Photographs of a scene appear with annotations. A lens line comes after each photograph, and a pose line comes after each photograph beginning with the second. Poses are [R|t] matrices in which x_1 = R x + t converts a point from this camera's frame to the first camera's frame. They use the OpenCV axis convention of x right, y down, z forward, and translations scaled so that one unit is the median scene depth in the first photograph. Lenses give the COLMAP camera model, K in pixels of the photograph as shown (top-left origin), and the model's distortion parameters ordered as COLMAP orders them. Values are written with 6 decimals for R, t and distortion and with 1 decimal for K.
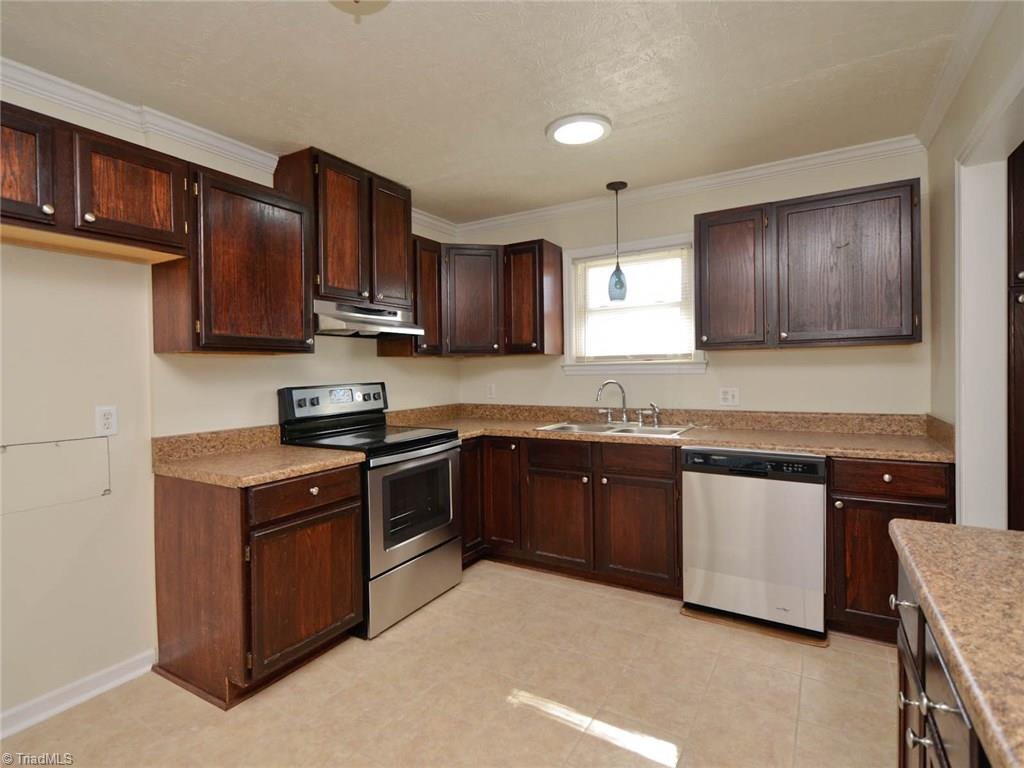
lens RADIAL K [[510.2, 0, 512.6], [0, 510.2, 374.7], [0, 0, 1]] dist [0.012520, -0.013085]
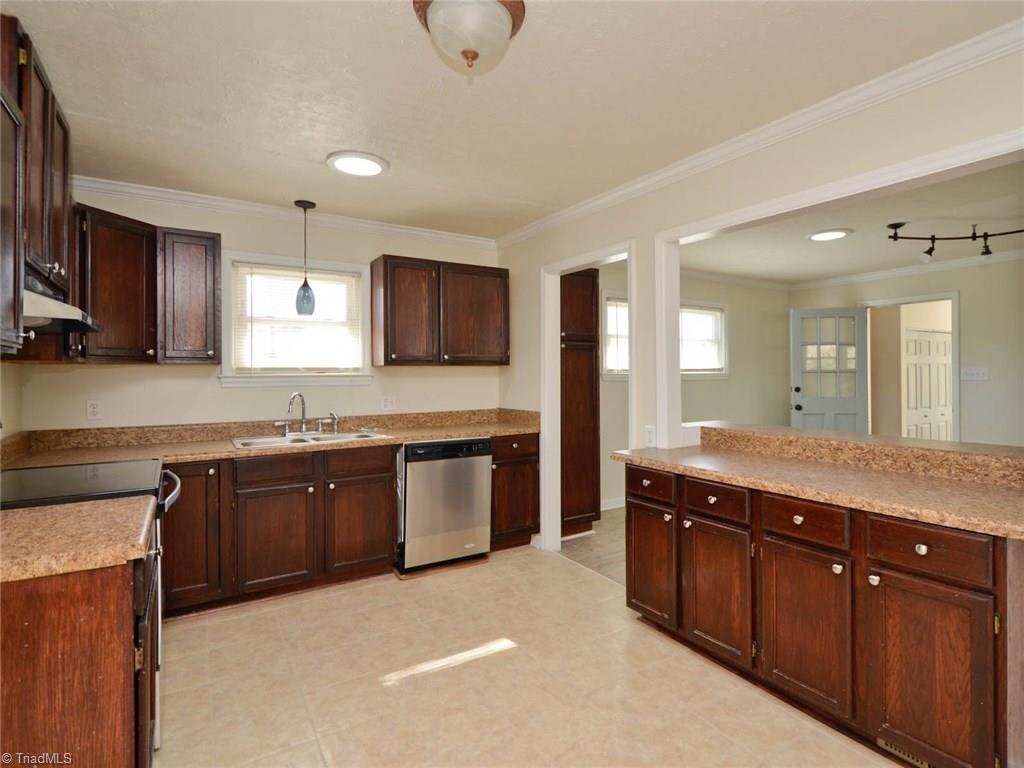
lens RADIAL K [[510.2, 0, 512.6], [0, 510.2, 374.7], [0, 0, 1]] dist [0.012520, -0.013085]
pose [[0.469031, 0.011478, 0.883107, -0.542214], [0.008183, 0.999816, -0.017341, -0.002304], [-0.883144, 0.015360, 0.468851, 0.155273]]
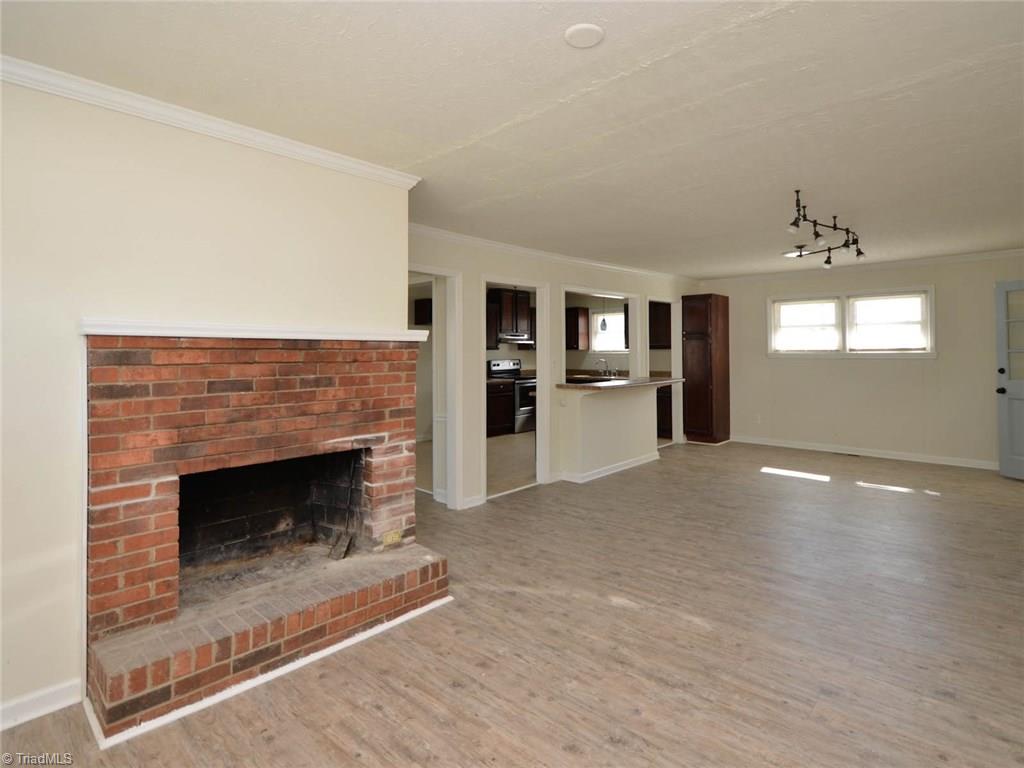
lens RADIAL K [[539.4, 0, 530.8], [0, 539.4, 378.2], [0, 0, 1]] dist [0.003184, -0.001176]
pose [[0.977913, 0.019871, -0.208066, 0.456905], [-0.011725, 0.999118, 0.040309, -0.002009], [0.208684, -0.036979, 0.977284, -2.021027]]
